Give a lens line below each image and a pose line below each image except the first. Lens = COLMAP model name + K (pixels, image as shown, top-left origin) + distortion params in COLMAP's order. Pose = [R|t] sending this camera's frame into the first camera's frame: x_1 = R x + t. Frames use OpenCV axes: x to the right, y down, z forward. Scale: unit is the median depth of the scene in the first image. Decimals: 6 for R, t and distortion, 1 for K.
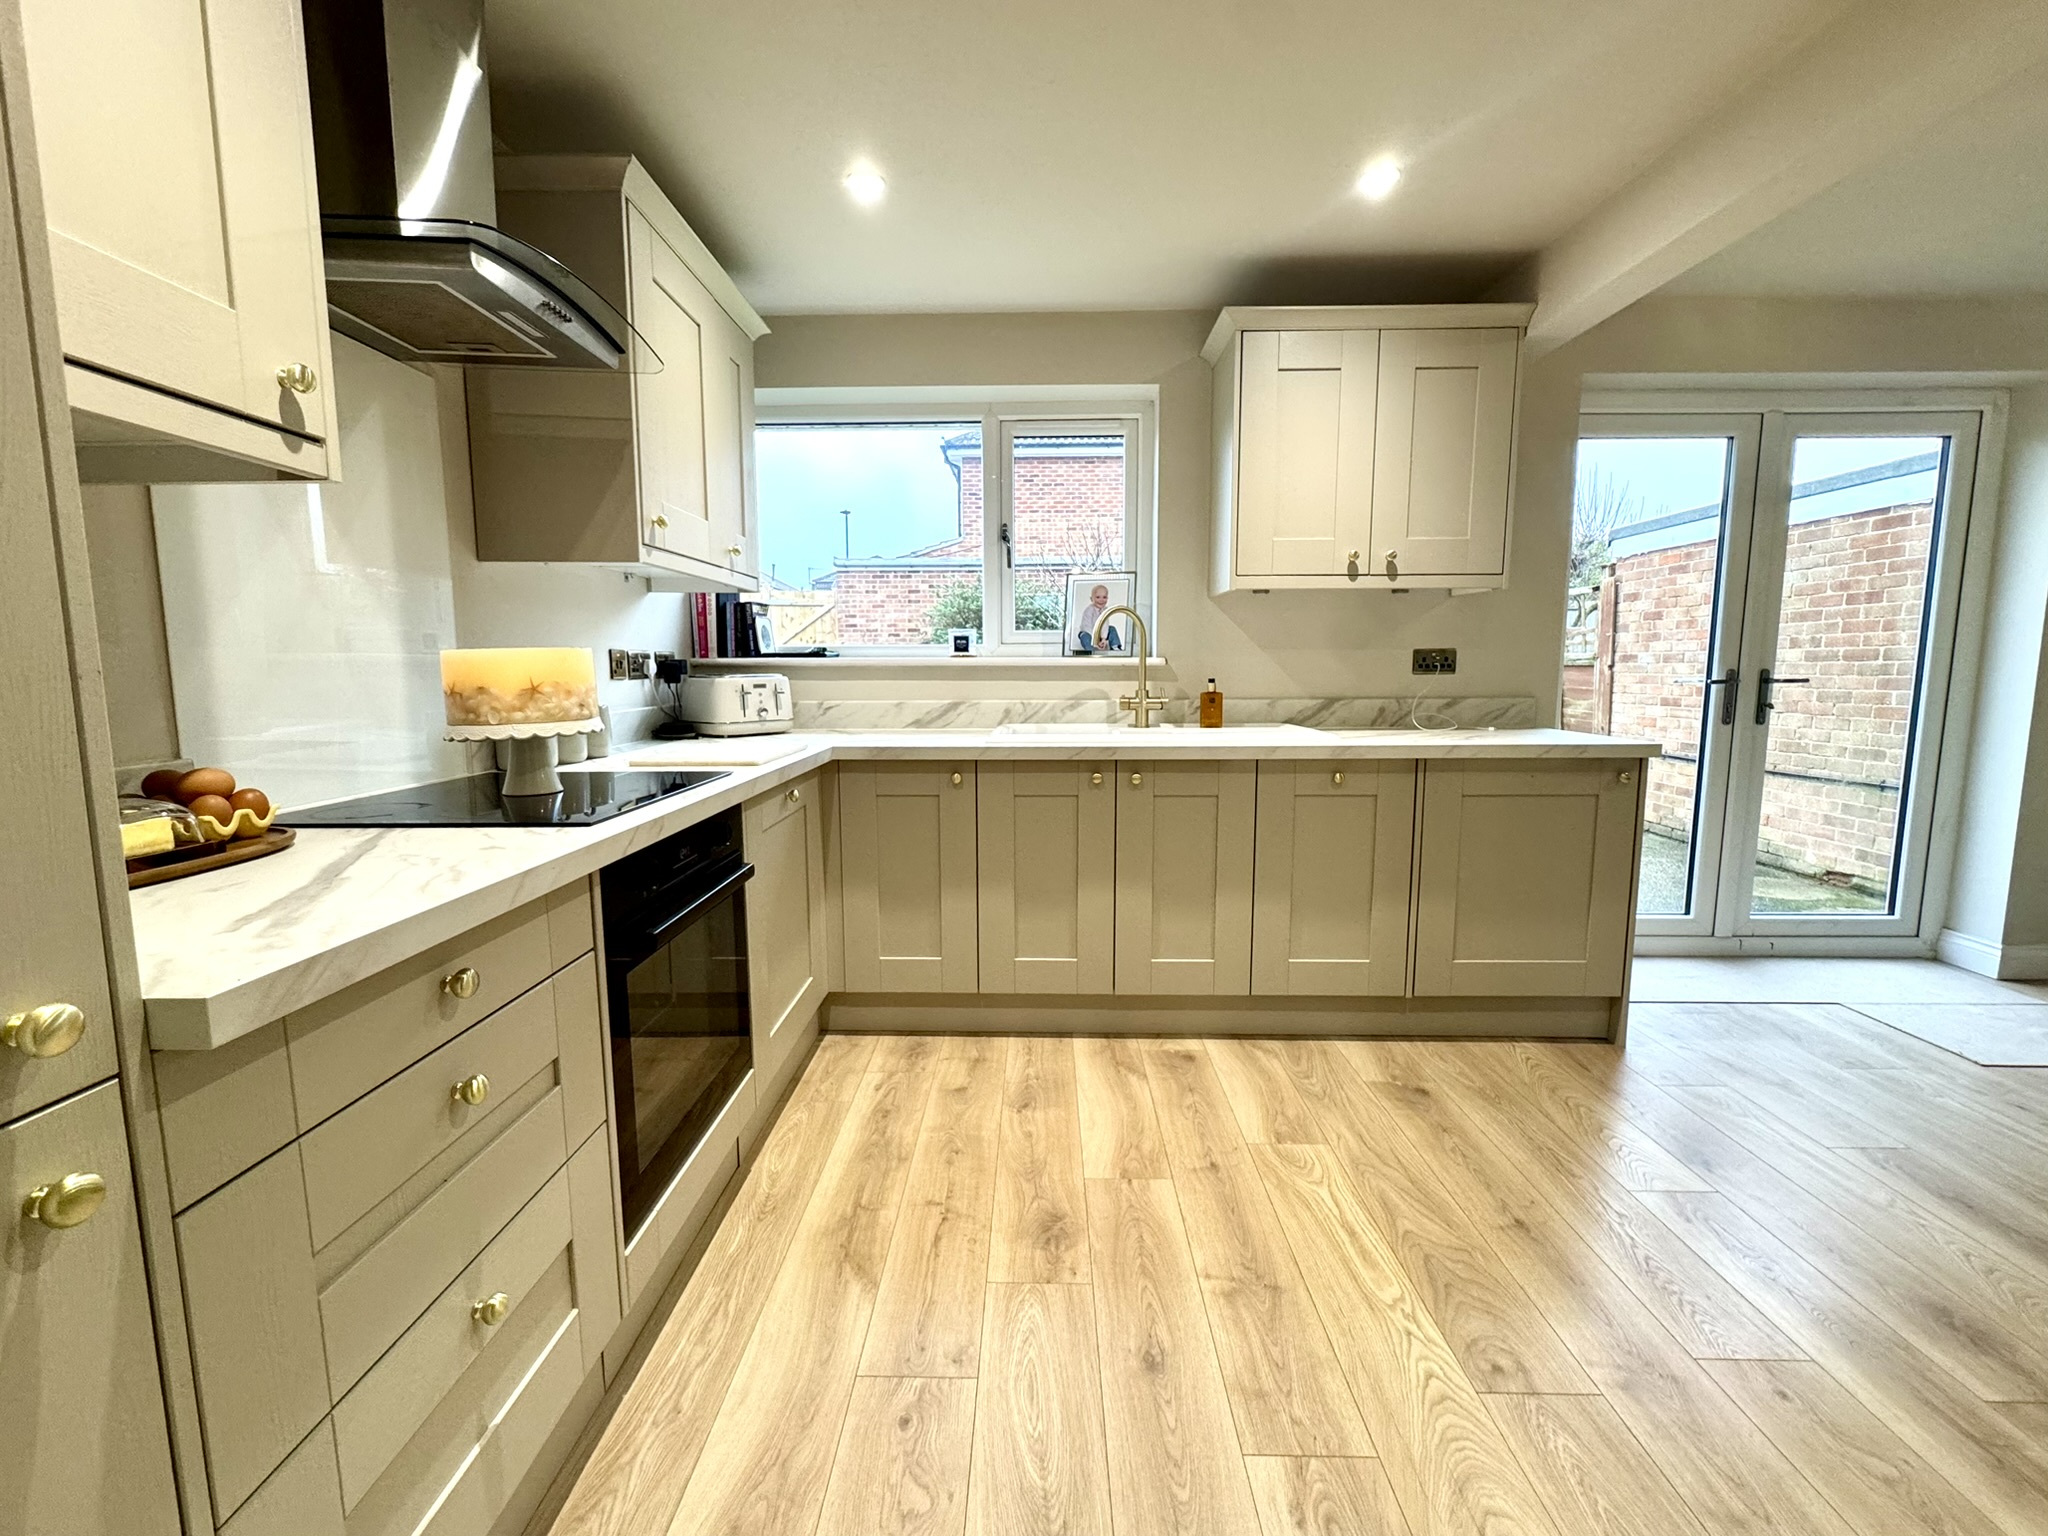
lens RADIAL K [[861.8, 0, 1024.0], [0, 861.8, 768.0], [0, 0, 1]] dist [-0.002131, -0.000087]
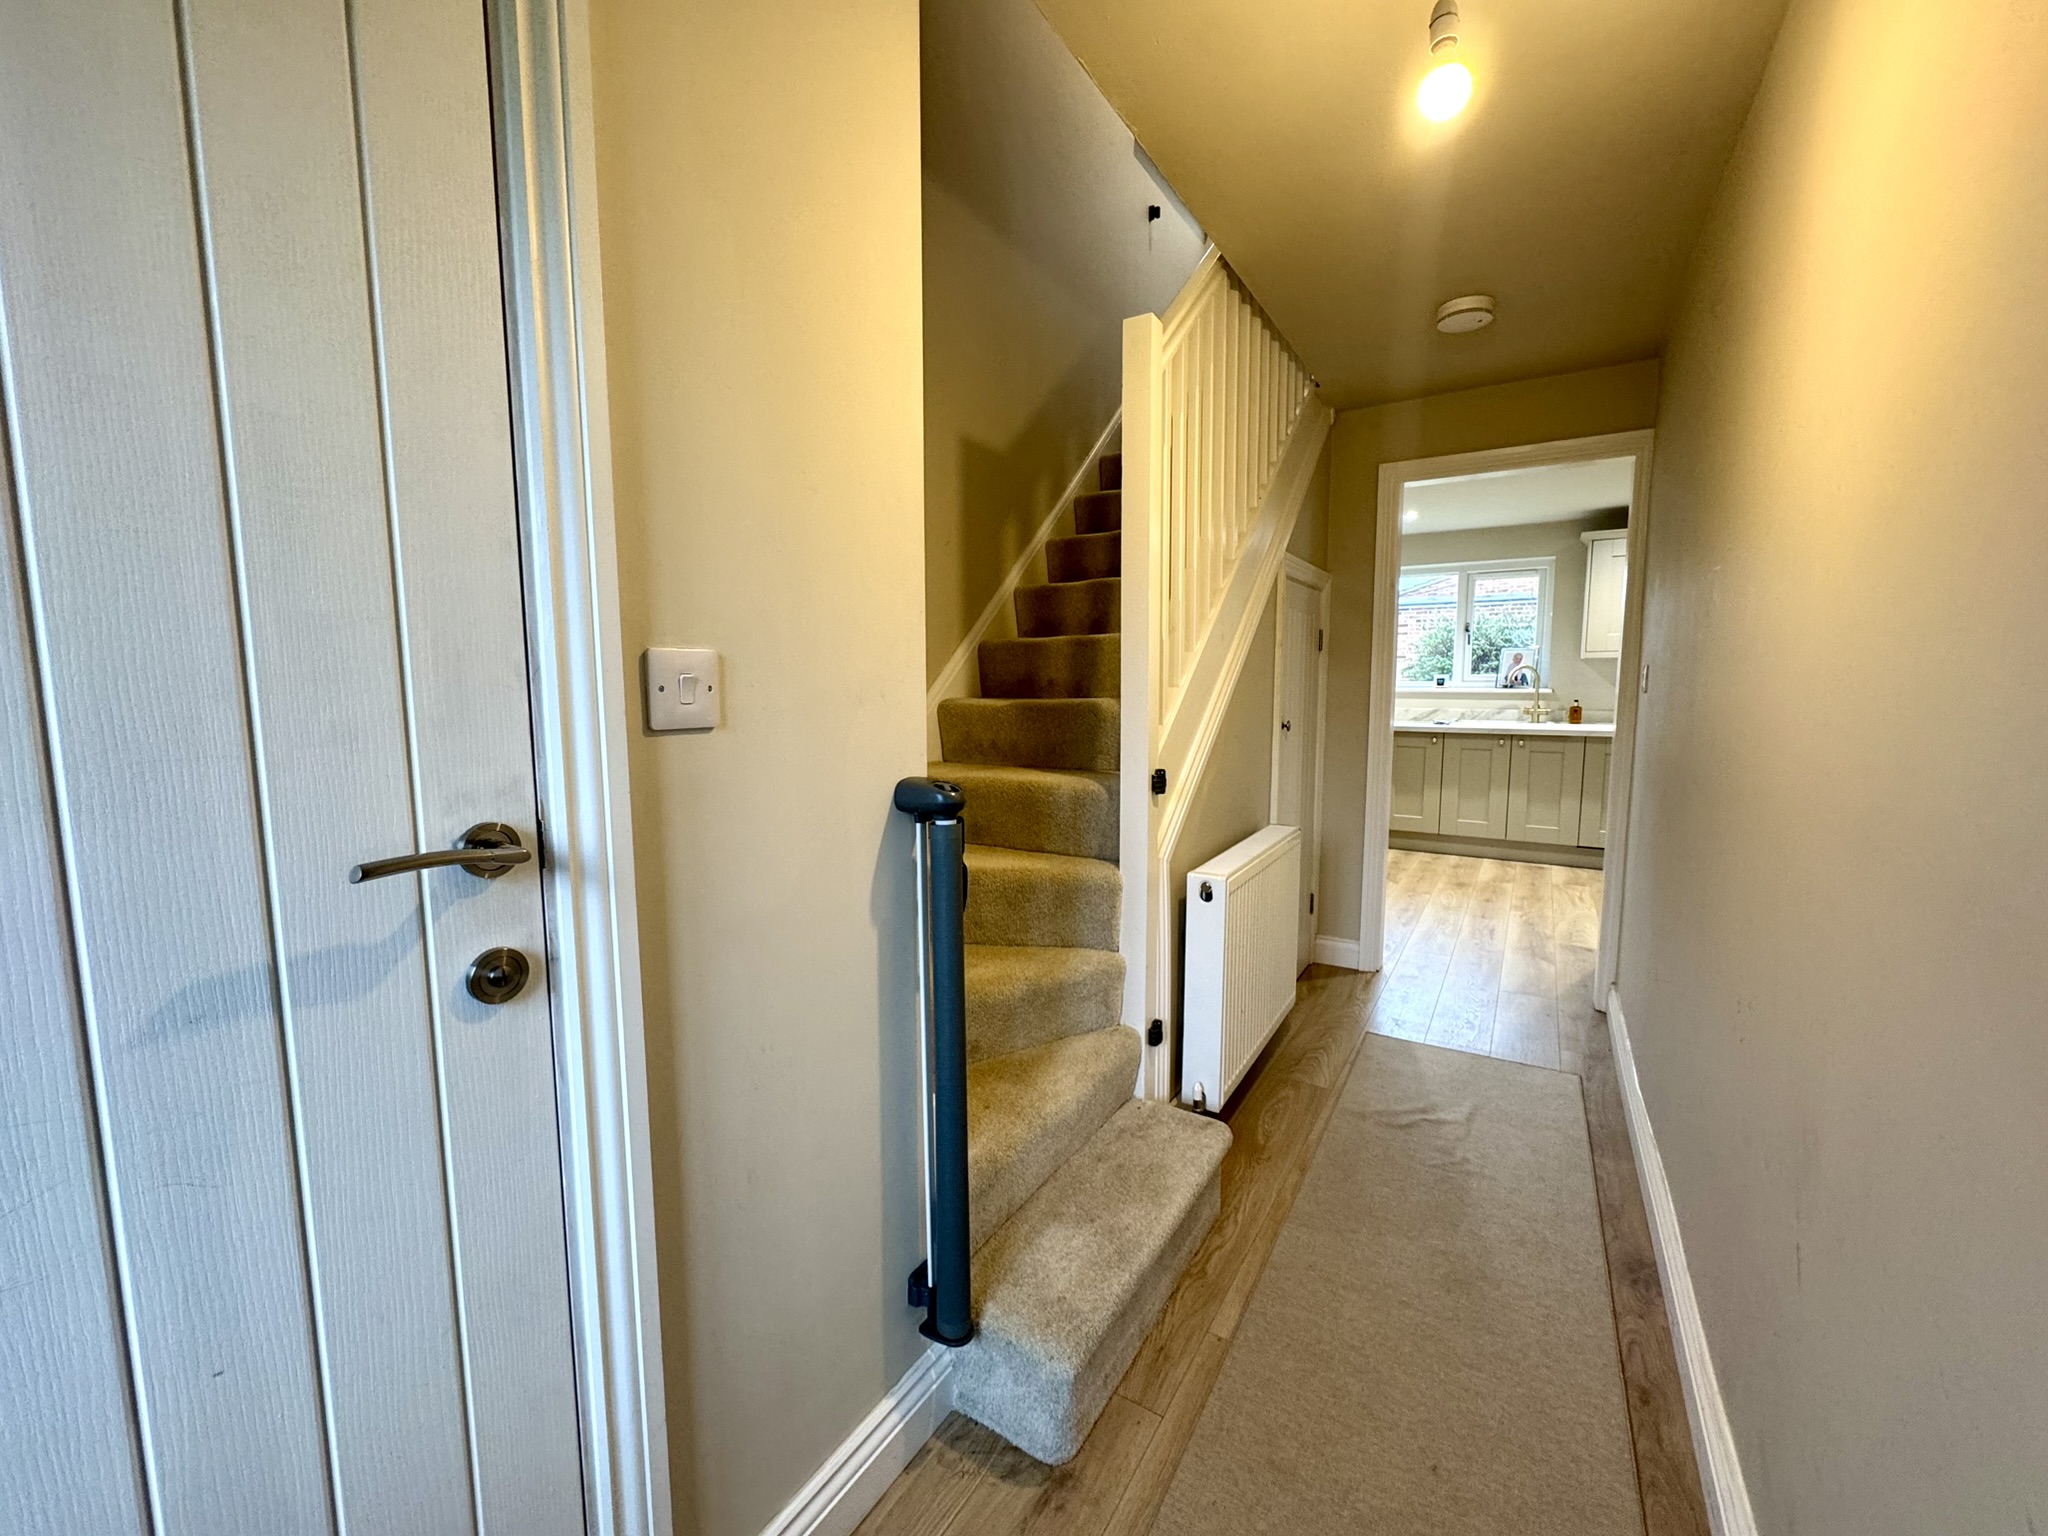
lens RADIAL K [[849.1, 0, 1024.0], [0, 849.1, 768.0], [0, 0, 1]] dist [-0.003606, -0.000468]
pose [[0.863422, 0.054644, -0.501513, 0.120773], [-0.062897, 0.998020, 0.000457, 0.157370], [0.500545, 0.031149, 0.865150, -1.575283]]
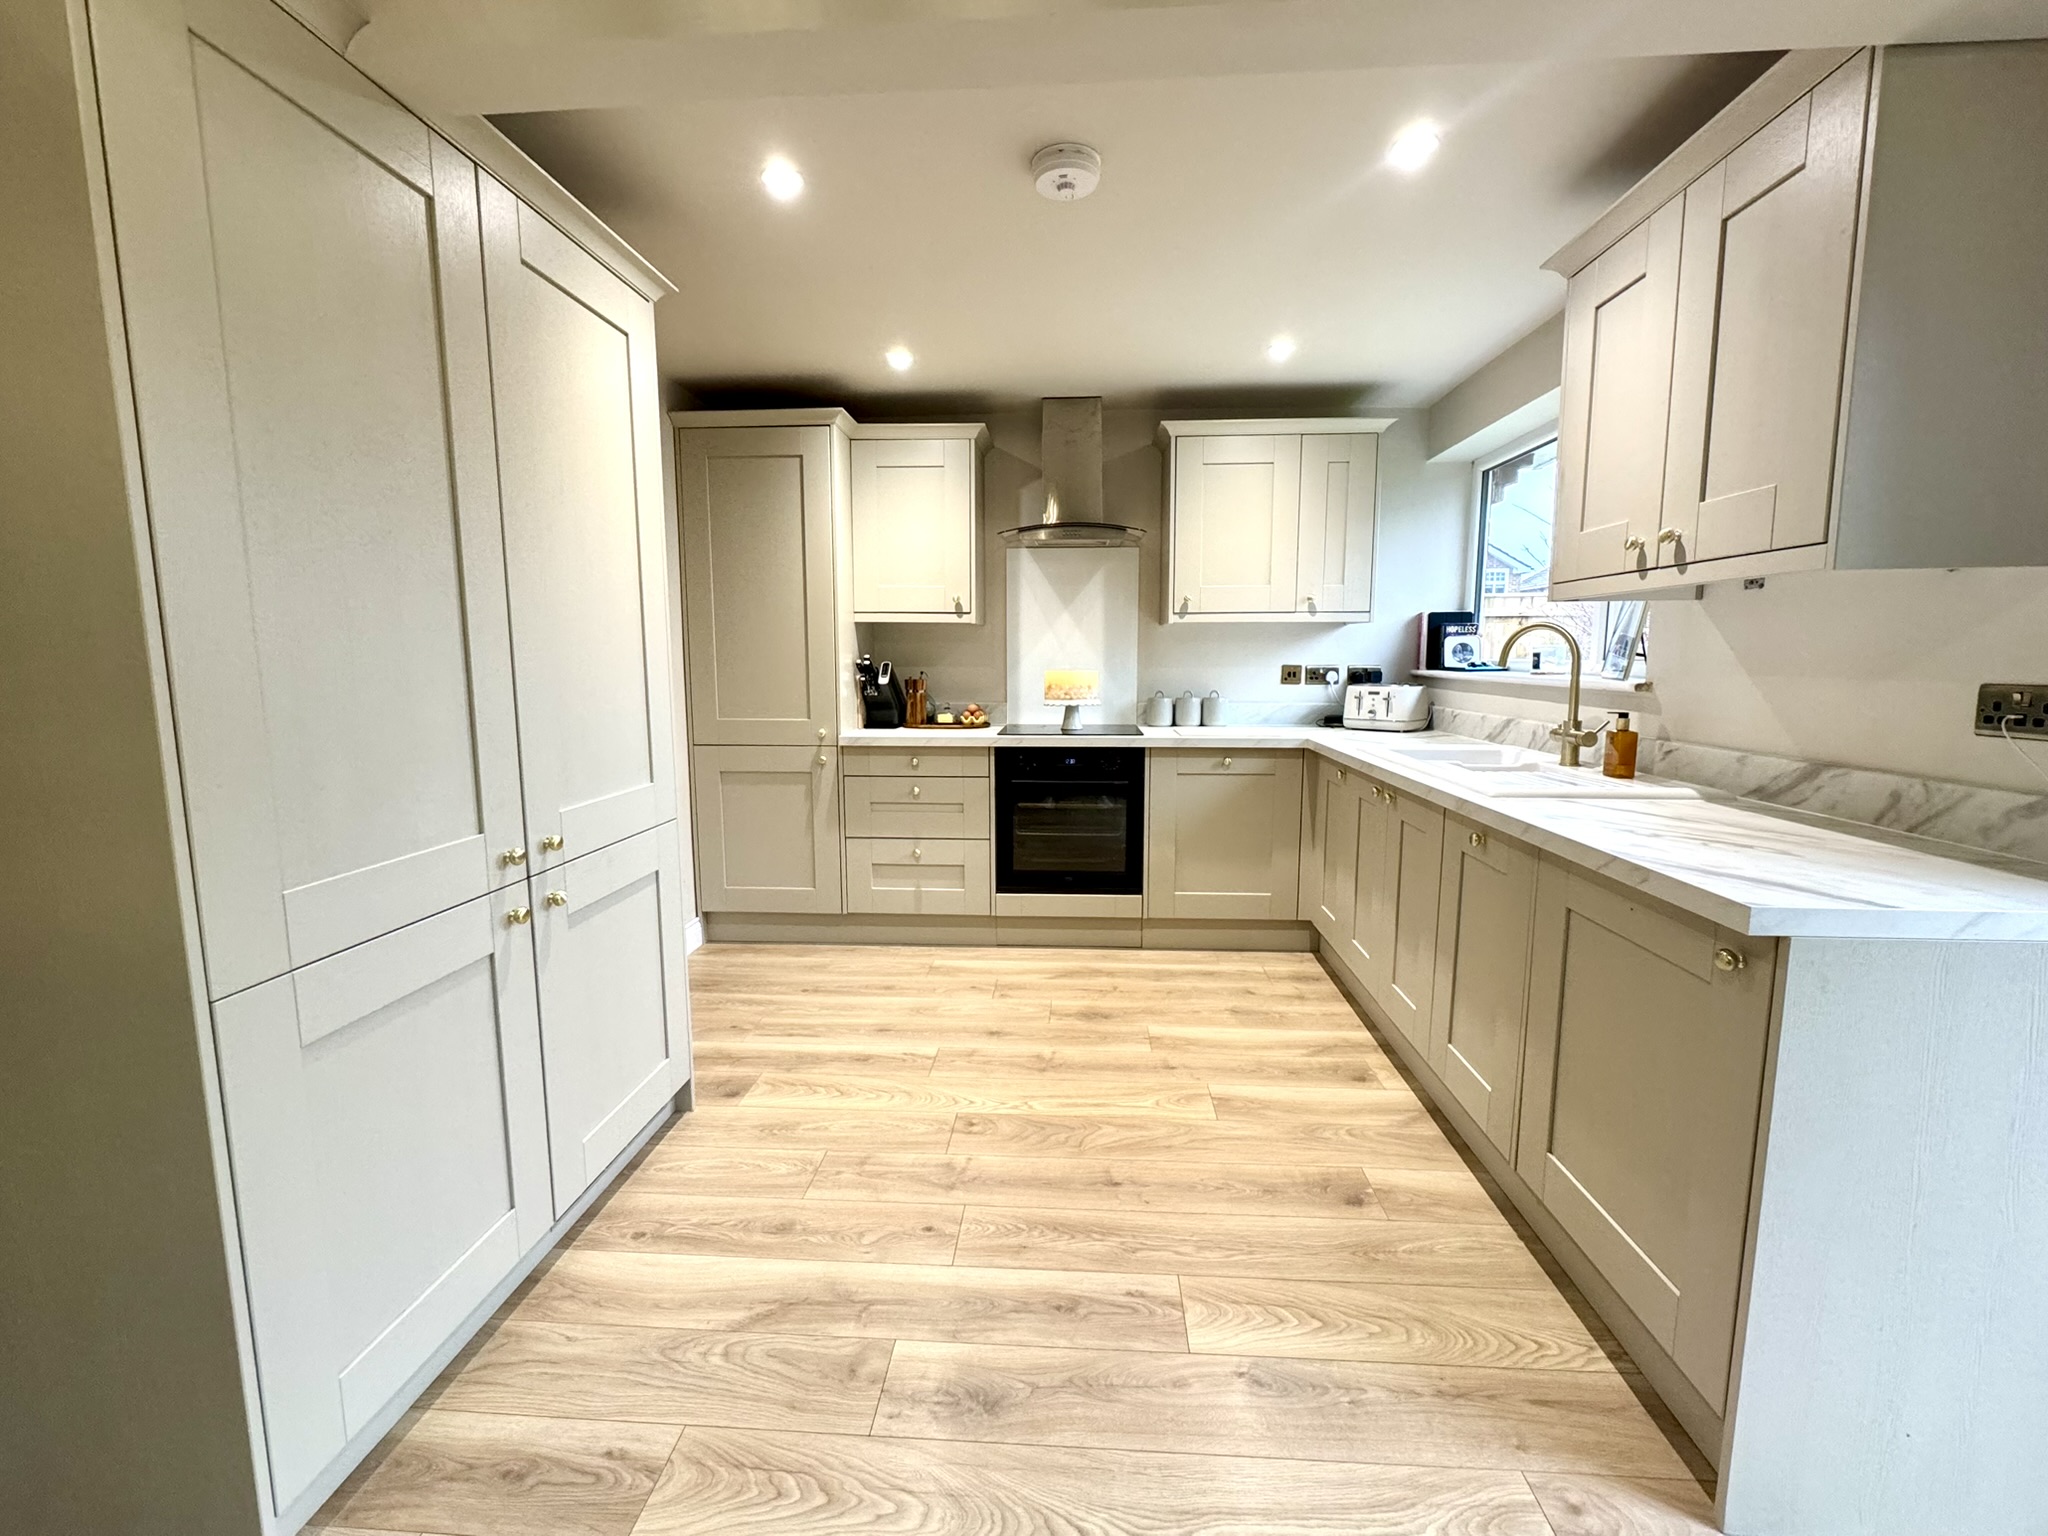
lens RADIAL K [[871.9, 0, 1024.0], [0, 871.9, 768.0], [0, 0, 1]] dist [-0.002816, -0.000085]
pose [[-0.049614, 0.132755, -0.989906, 1.160223], [-0.118331, 0.983365, 0.137809, -0.114374], [0.991734, 0.123973, -0.033079, 0.592743]]
